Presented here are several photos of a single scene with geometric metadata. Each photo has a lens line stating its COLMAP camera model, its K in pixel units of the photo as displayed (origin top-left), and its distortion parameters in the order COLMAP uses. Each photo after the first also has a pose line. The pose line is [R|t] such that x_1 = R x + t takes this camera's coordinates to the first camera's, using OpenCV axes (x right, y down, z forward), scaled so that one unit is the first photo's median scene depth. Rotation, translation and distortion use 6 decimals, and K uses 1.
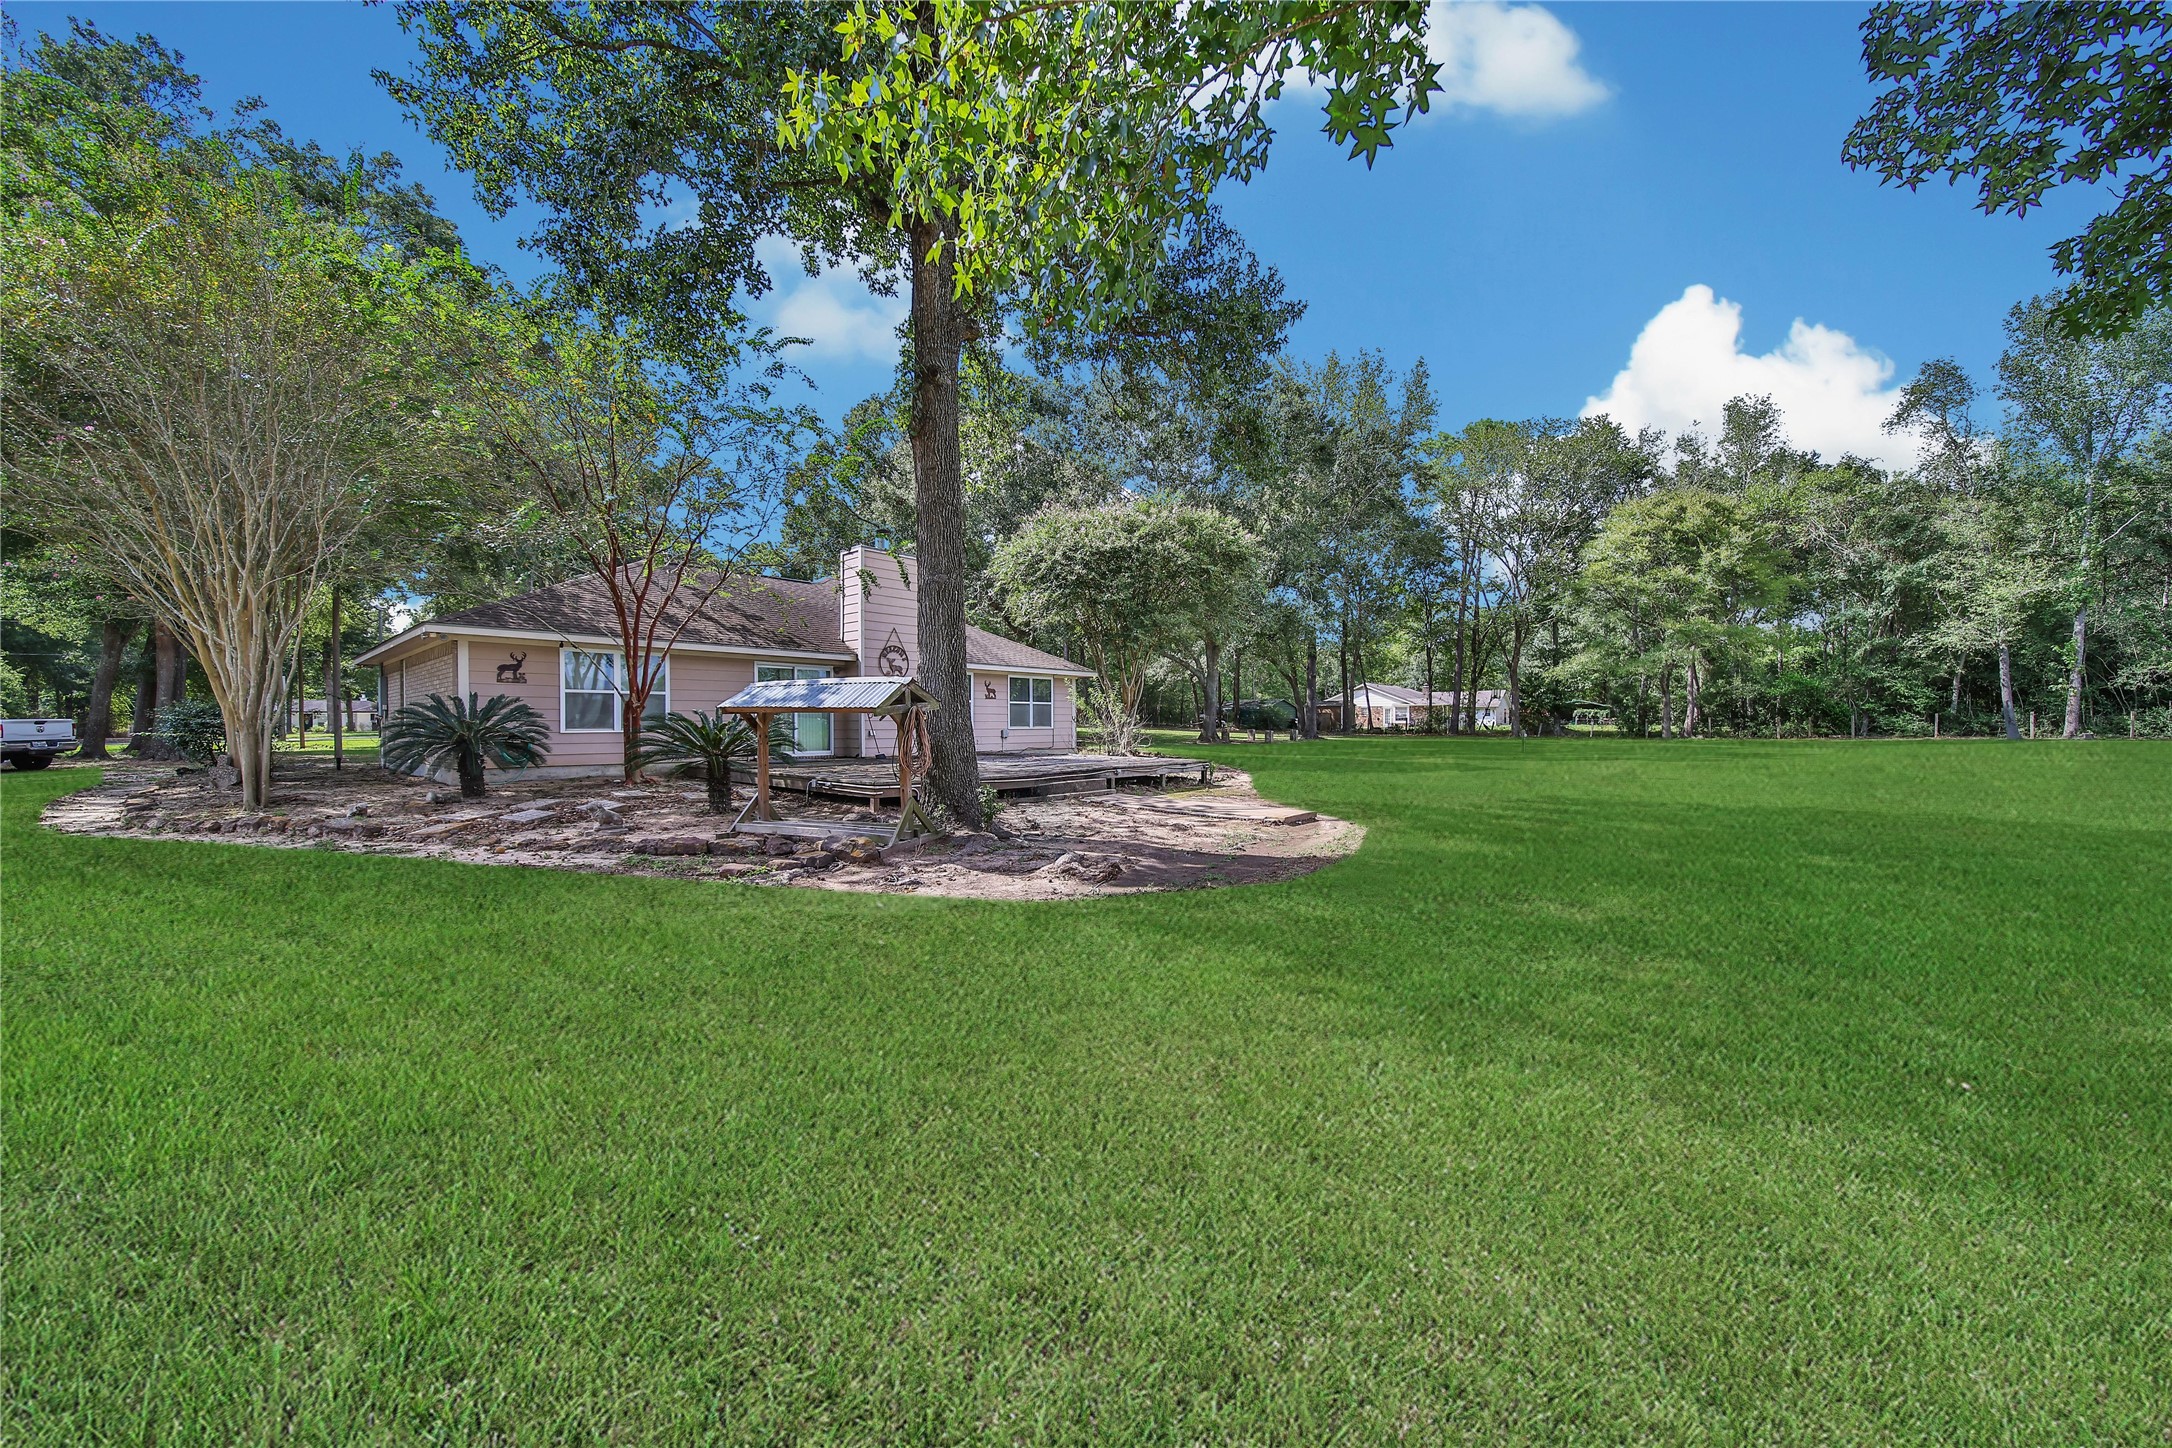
lens RADIAL K [[774.1, 0, 1090.2], [0, 774.1, 730.2], [0, 0, 1]] dist [-0.005844, -0.000271]
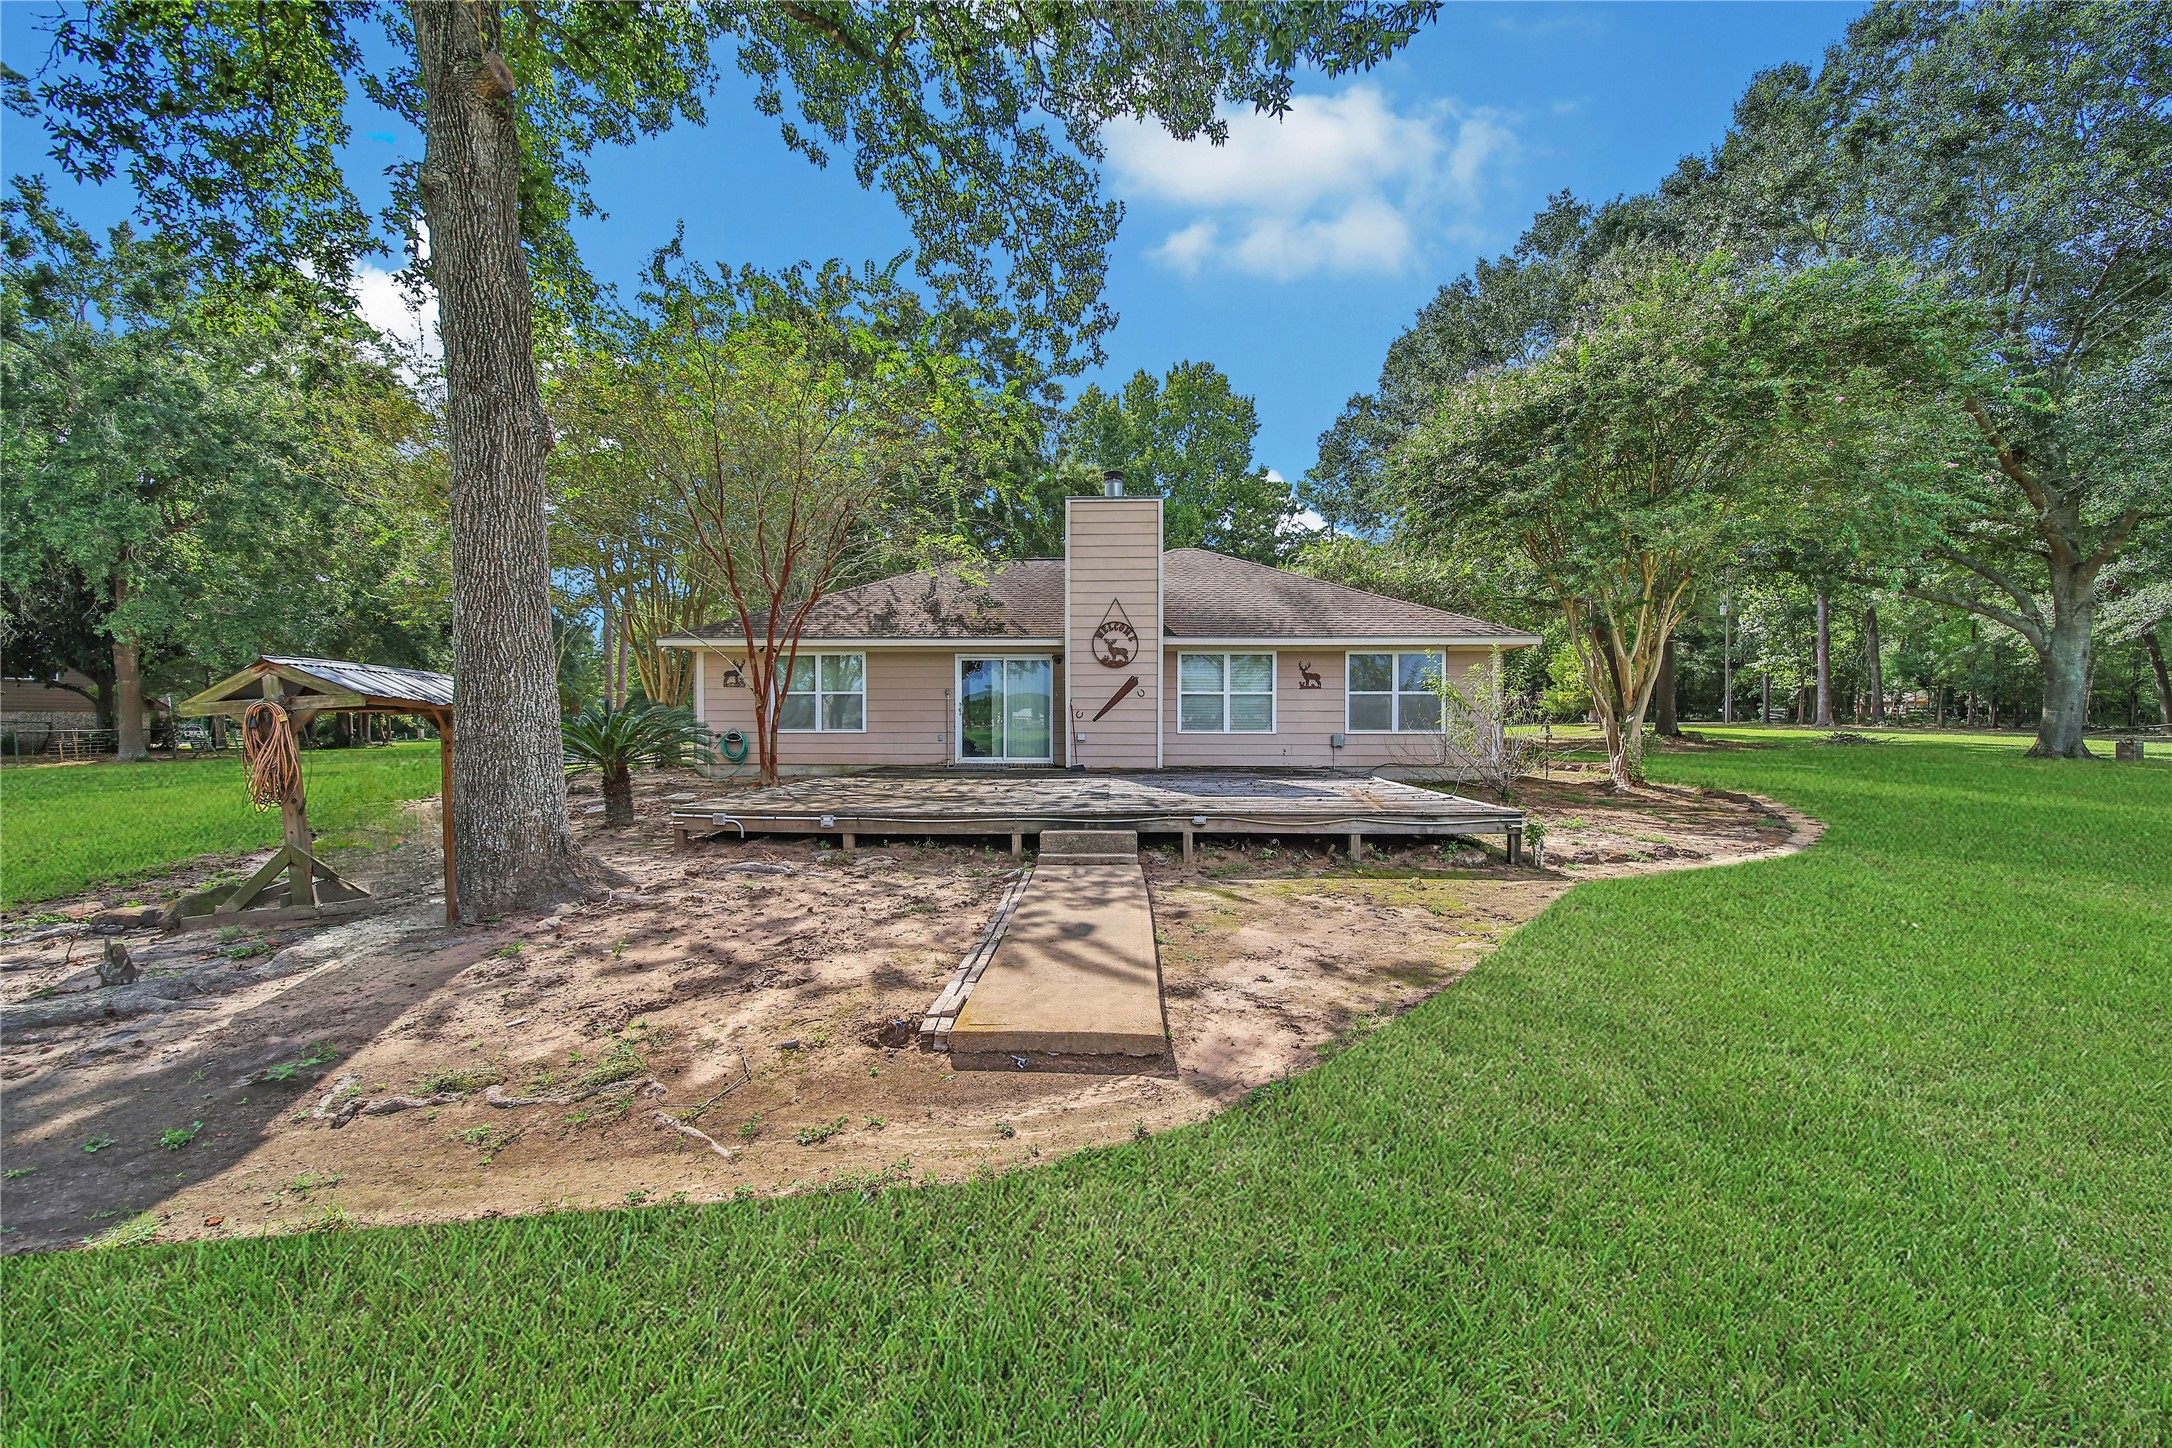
lens RADIAL K [[774.1, 0, 1090.2], [0, 774.1, 730.2], [0, 0, 1]] dist [-0.005844, -0.000271]
pose [[0.660354, 0.006659, -0.750925, 0.375353], [-0.006665, 0.999973, 0.003007, -0.007008], [0.750925, 0.003020, 0.660381, 0.608374]]
